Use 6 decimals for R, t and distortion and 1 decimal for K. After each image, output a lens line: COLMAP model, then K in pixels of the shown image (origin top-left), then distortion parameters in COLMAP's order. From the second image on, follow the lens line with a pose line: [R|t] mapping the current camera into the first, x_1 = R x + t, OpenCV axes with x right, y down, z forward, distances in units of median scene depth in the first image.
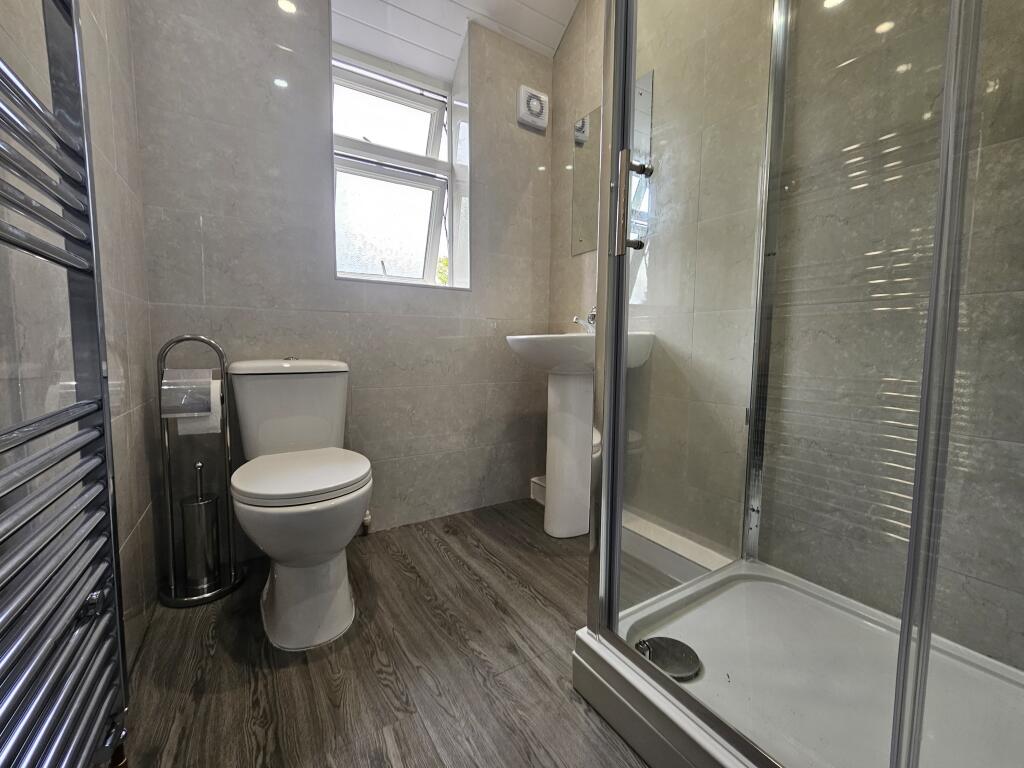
lens RADIAL K [[427.5, 0, 512.0], [0, 427.5, 384.0], [0, 0, 1]] dist [0.002823, 0.000232]
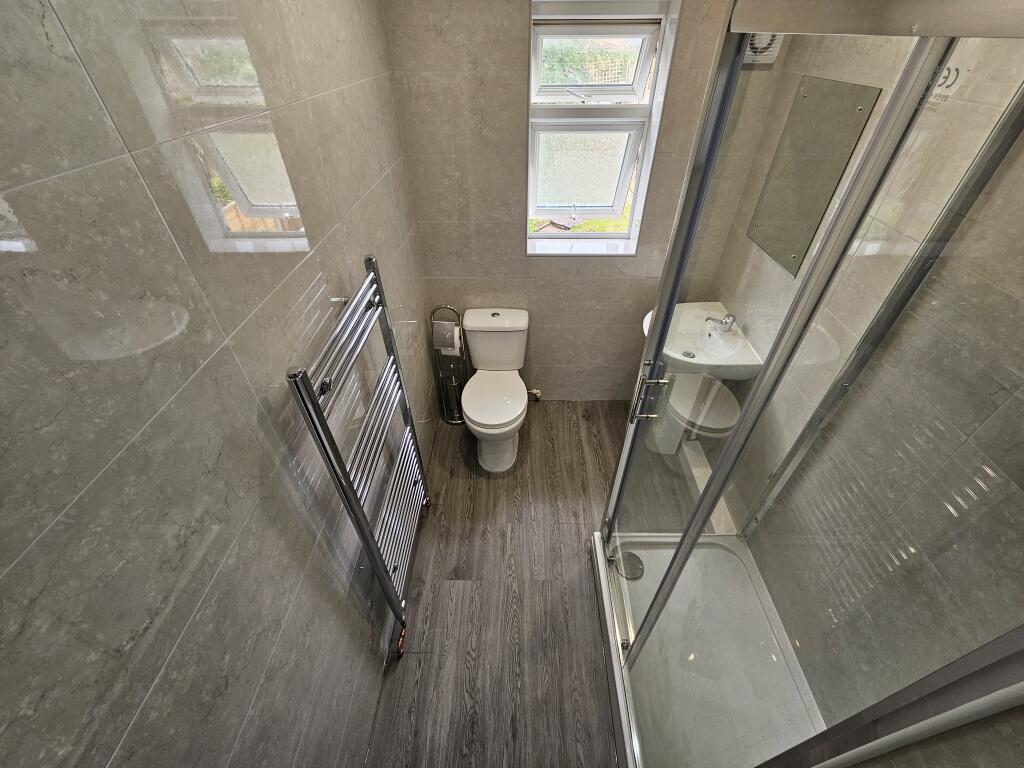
lens RADIAL K [[427.5, 0, 512.0], [0, 427.5, 384.0], [0, 0, 1]] dist [0.002823, 0.000232]
pose [[0.840183, 0.341319, -0.421419, 0.327022], [-0.027784, 0.803163, 0.595111, -0.892180], [0.541591, -0.488294, 0.684287, -0.199543]]
